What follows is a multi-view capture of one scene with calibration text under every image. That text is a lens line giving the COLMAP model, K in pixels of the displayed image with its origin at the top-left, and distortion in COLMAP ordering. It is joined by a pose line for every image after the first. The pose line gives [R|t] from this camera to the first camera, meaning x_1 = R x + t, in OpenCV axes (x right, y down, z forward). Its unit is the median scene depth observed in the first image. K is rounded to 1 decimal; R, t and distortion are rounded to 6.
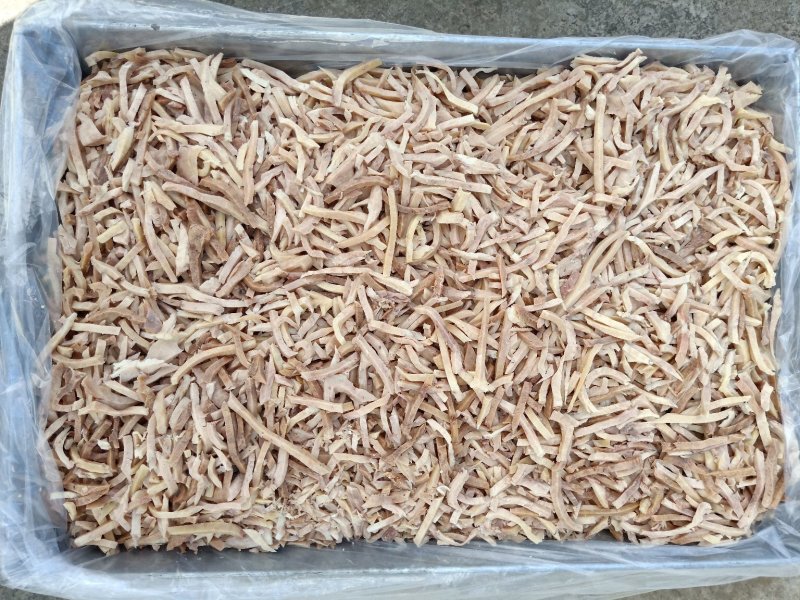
lens RADIAL K [[595.1, 0, 400.0], [0, 595.1, 300.0], [0, 0, 1]] dist [0.034228, -0.011500]
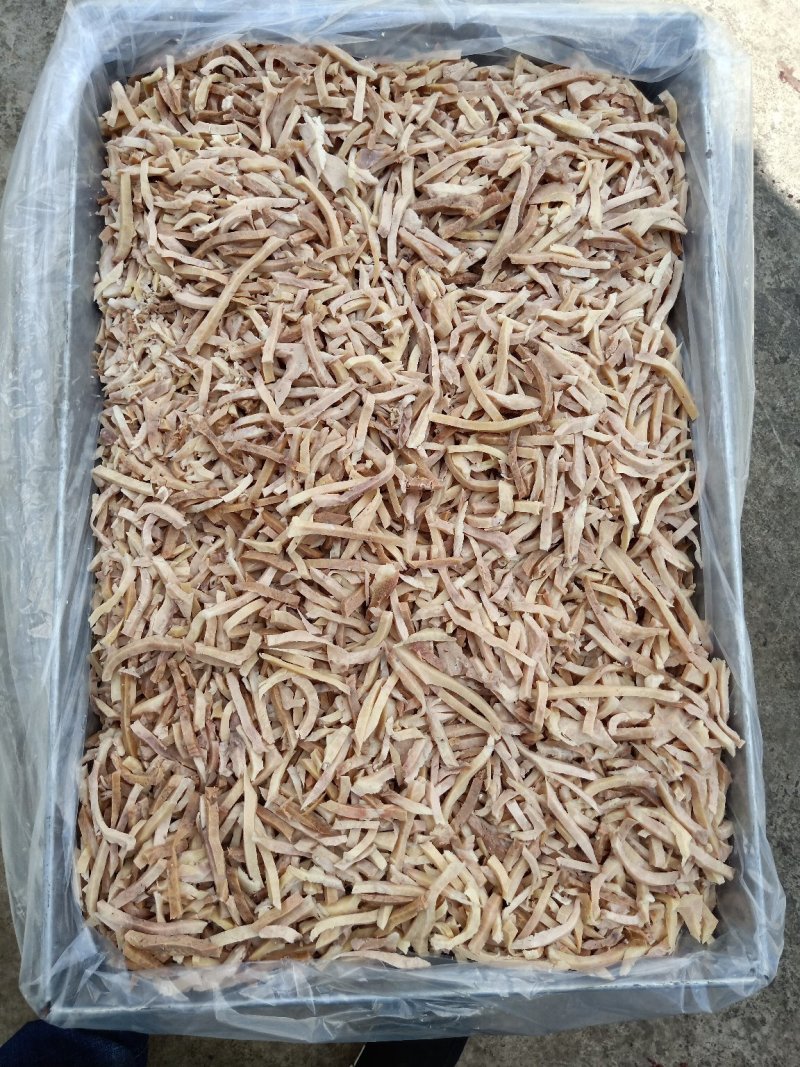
lens RADIAL K [[793.7, 0, 400.6], [0, 793.7, 532.6], [0, 0, 1]] dist [0.034228, -0.011500]
pose [[0.025629, 0.981635, -0.189042, 0.325367], [-0.999663, 0.024382, -0.008918, 0.013282], [-0.004145, 0.189207, 0.981929, -0.028088]]
